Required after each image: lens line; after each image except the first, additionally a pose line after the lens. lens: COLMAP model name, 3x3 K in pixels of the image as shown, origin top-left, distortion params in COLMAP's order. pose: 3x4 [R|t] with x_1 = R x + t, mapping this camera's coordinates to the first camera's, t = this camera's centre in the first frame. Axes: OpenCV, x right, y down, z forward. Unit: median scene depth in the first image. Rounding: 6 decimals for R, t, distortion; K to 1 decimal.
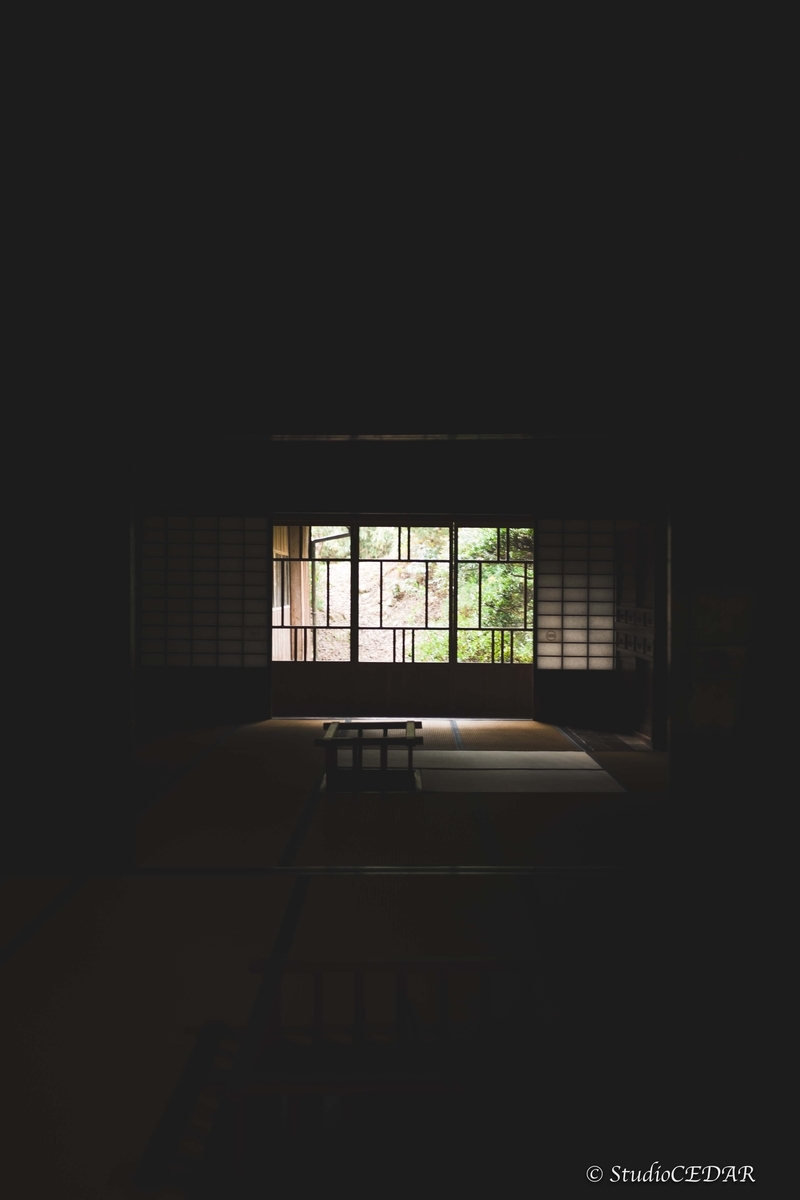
lens RADIAL K [[1207.3, 0, 400.0], [0, 1207.3, 600.0], [0, 0, 1]] dist [0.059217, -0.006948]
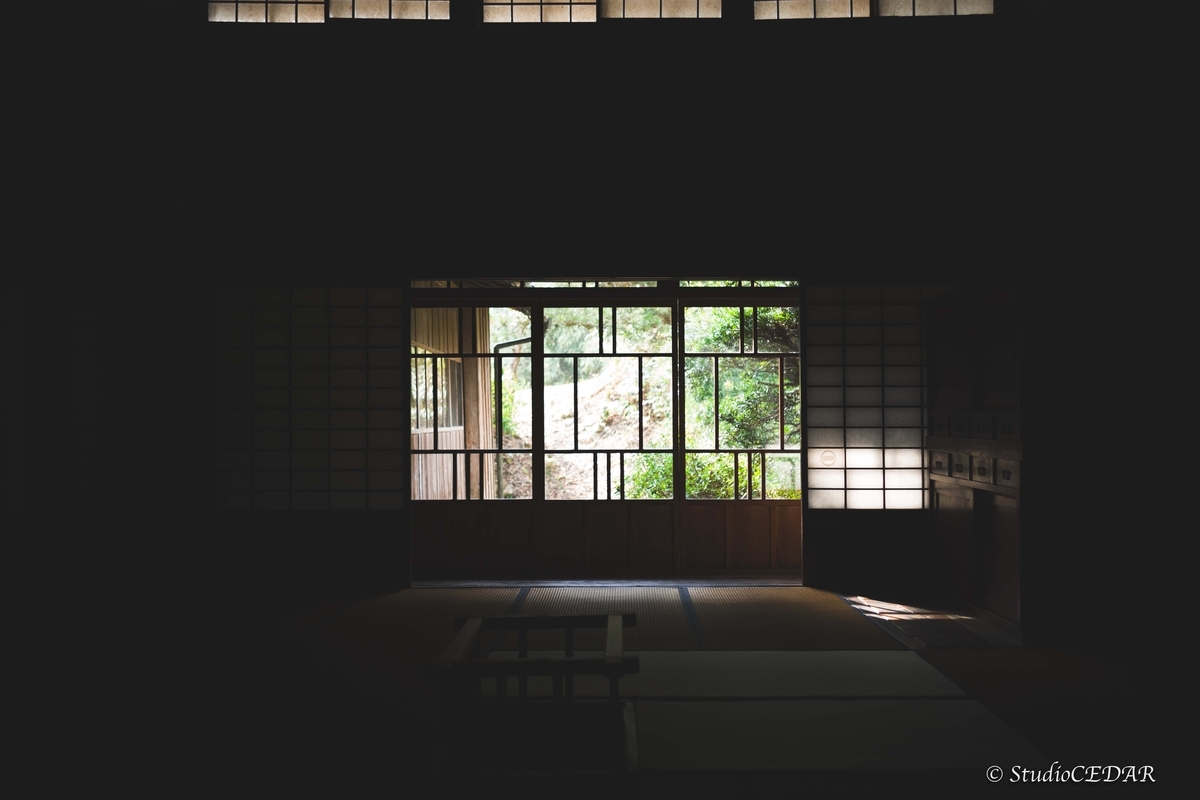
lens RADIAL K [[1207.3, 0, 606.0], [0, 1207.3, 400.3], [0, 0, 1]] dist [0.059217, -0.006948]
pose [[0.999916, -0.011828, -0.005305, 0.005661], [0.011681, 0.999565, -0.027094, 0.012842], [0.005623, 0.027030, 0.999619, 0.298656]]
